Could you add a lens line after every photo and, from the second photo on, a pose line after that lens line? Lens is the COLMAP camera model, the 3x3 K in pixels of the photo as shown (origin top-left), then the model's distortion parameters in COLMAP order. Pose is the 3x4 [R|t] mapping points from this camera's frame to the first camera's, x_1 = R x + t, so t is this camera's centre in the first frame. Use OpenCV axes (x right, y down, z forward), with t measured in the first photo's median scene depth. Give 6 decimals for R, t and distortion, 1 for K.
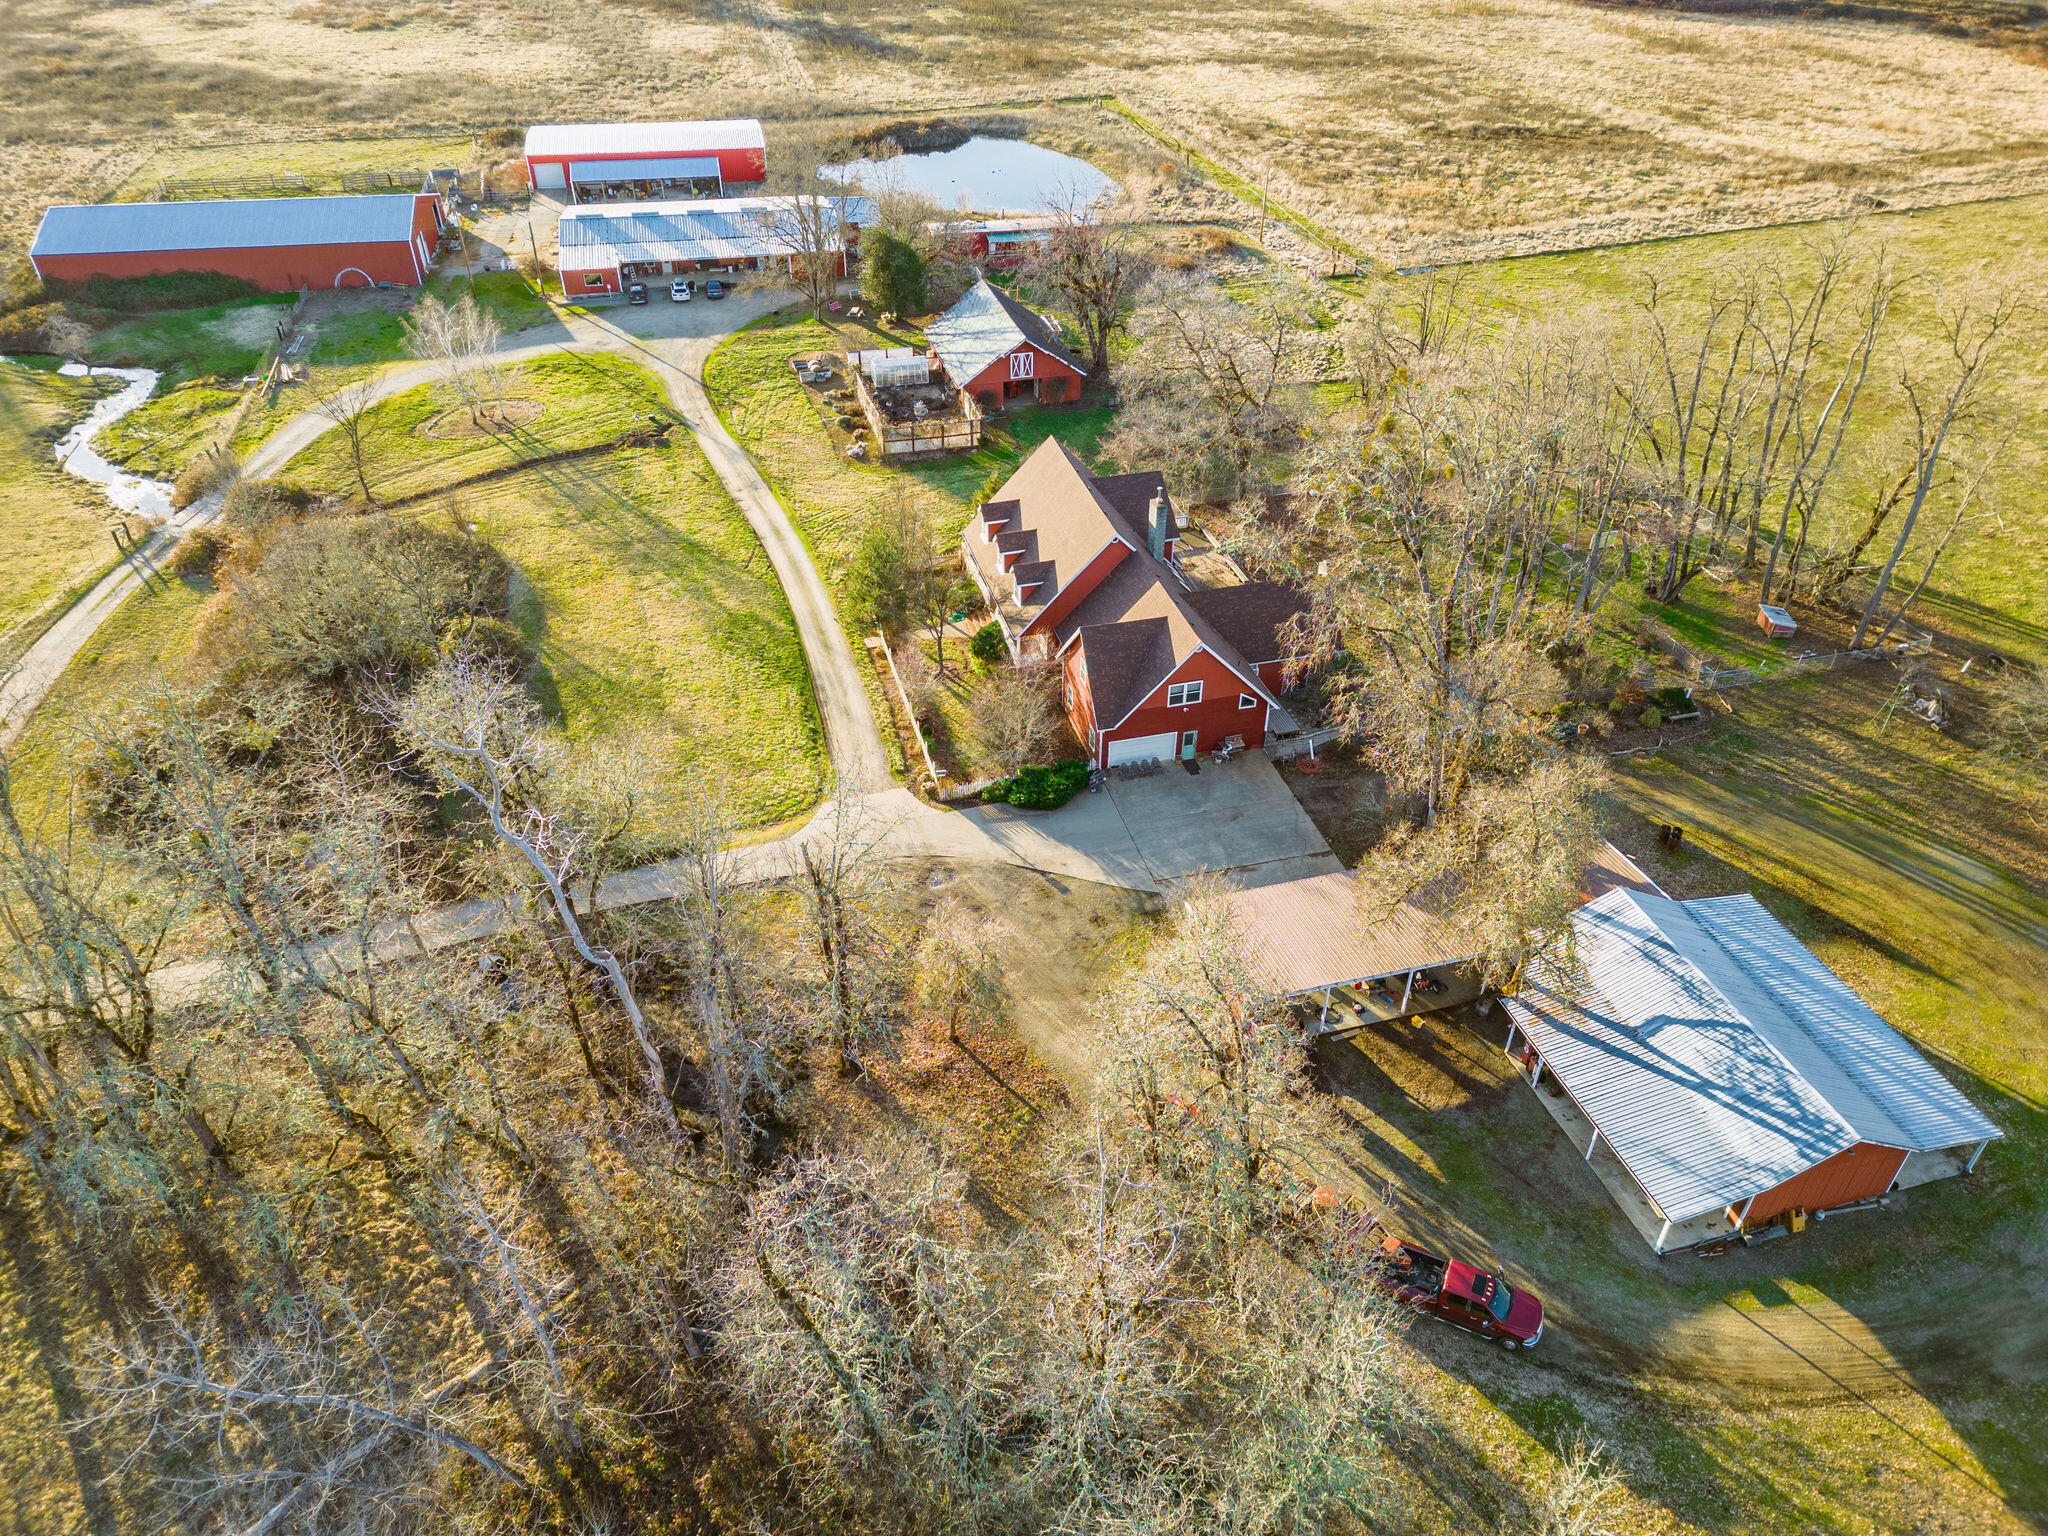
lens RADIAL K [[1421.6, 0, 1024.0], [0, 1421.6, 768.0], [0, 0, 1]] dist [0.029315, 0.004741]
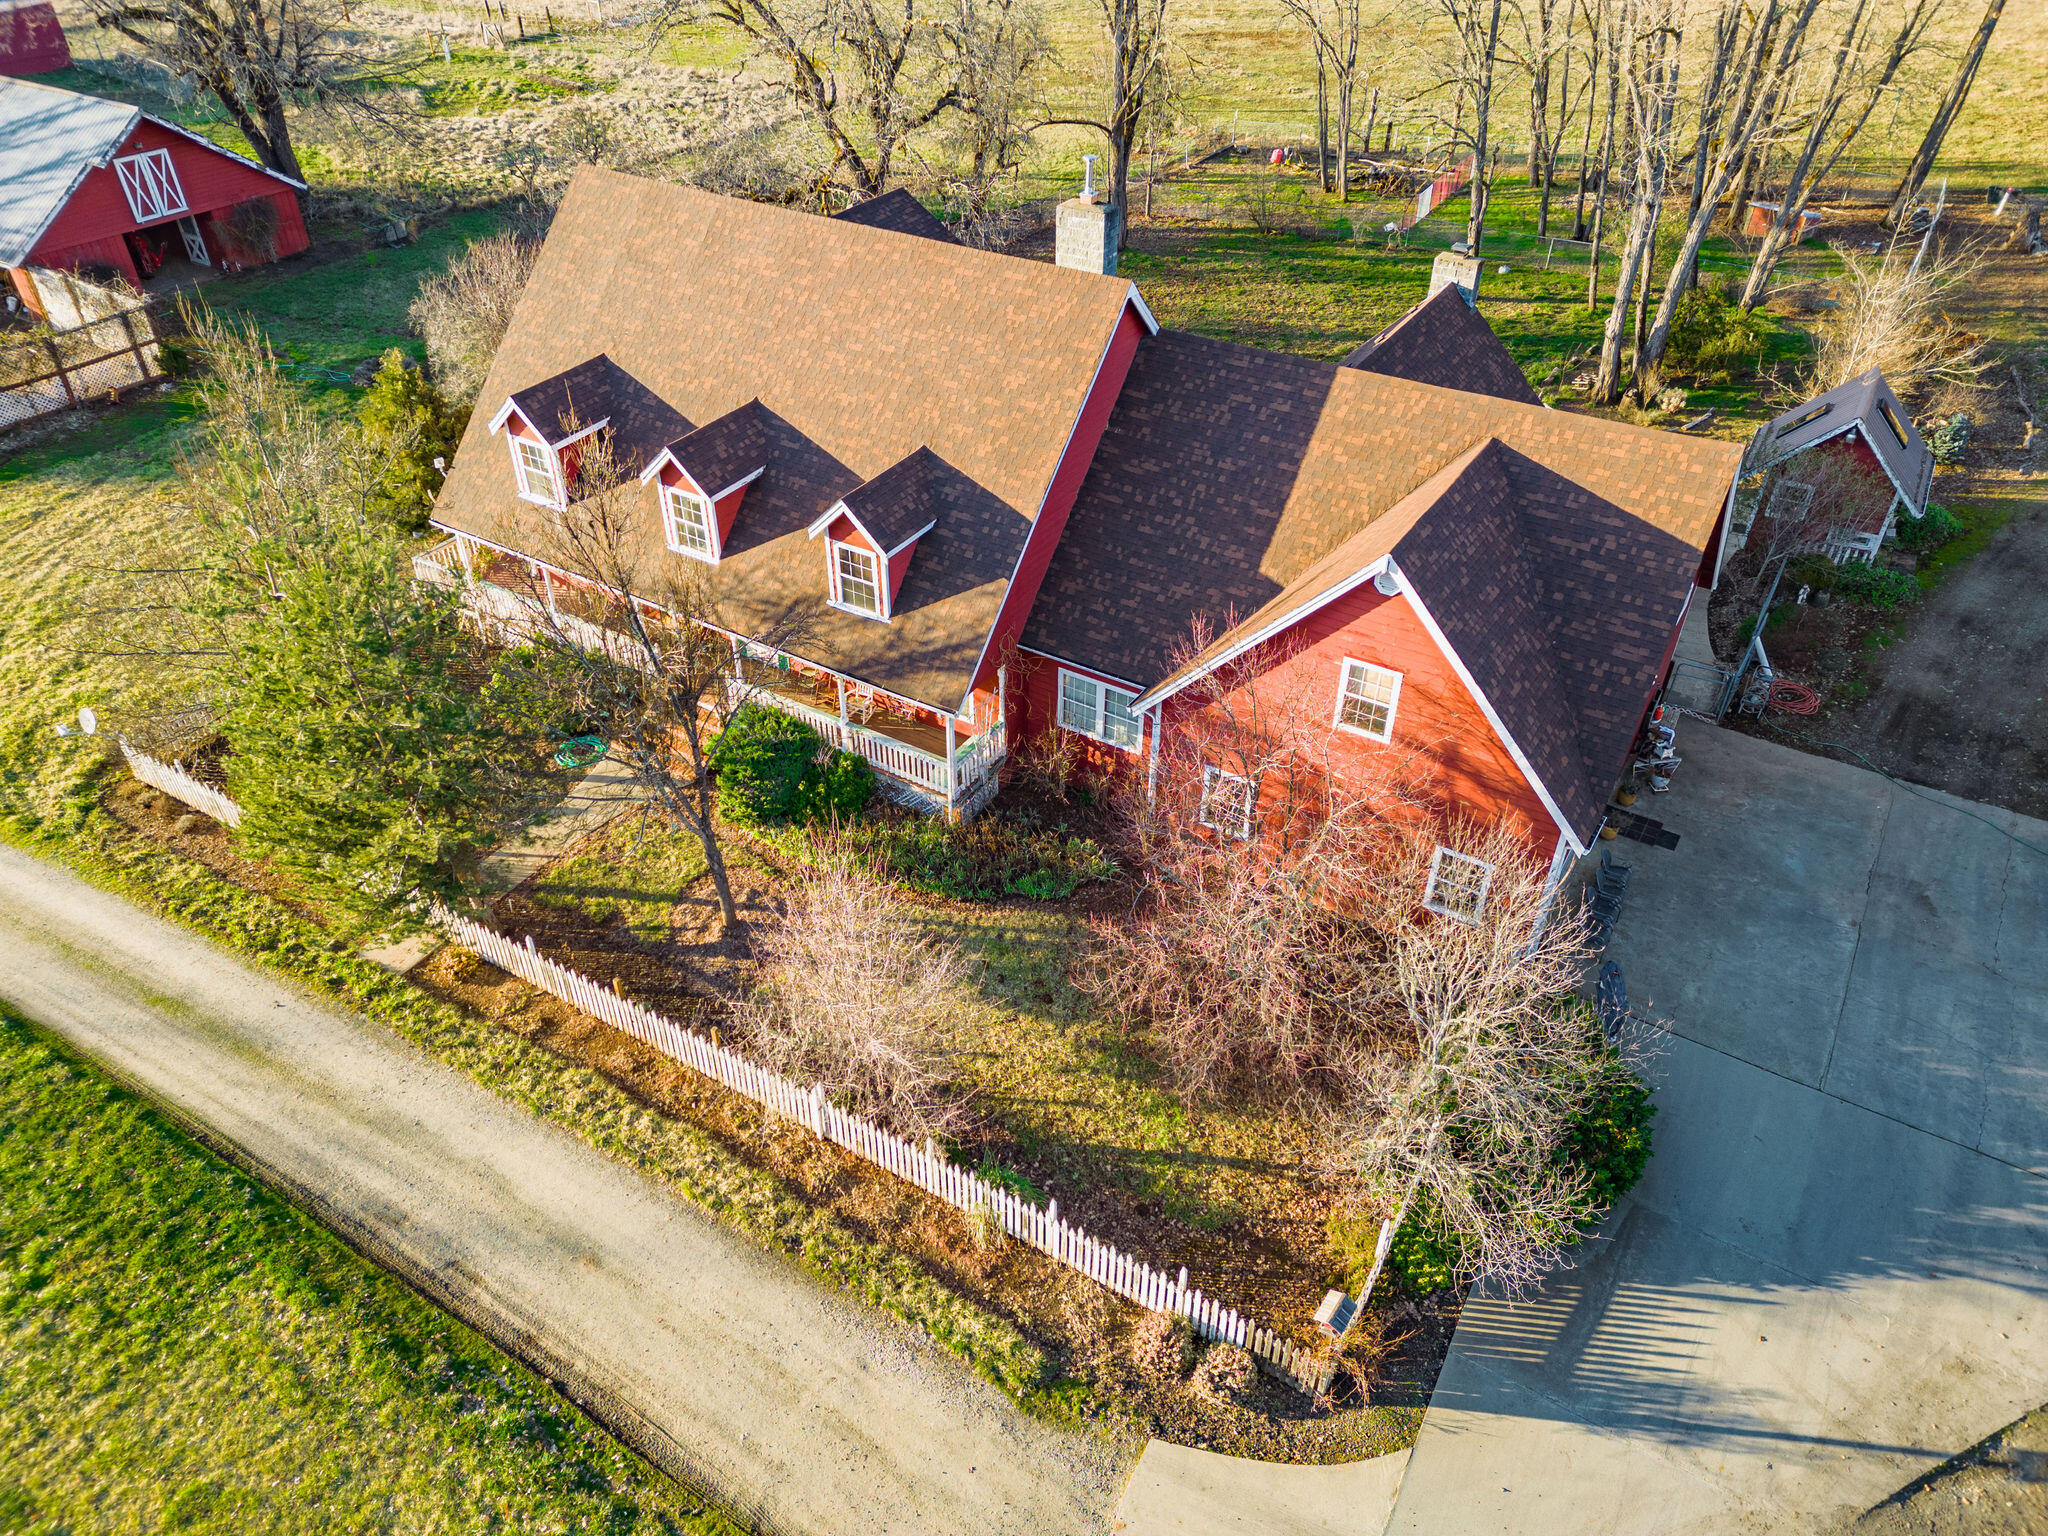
lens RADIAL K [[1421.6, 0, 1024.0], [0, 1421.6, 768.0], [0, 0, 1]] dist [0.029315, 0.004741]
pose [[0.725212, -0.411003, 0.552398, -0.161147], [0.404088, 0.903655, 0.141845, -0.112290], [-0.557476, 0.120350, 0.821423, 0.704623]]
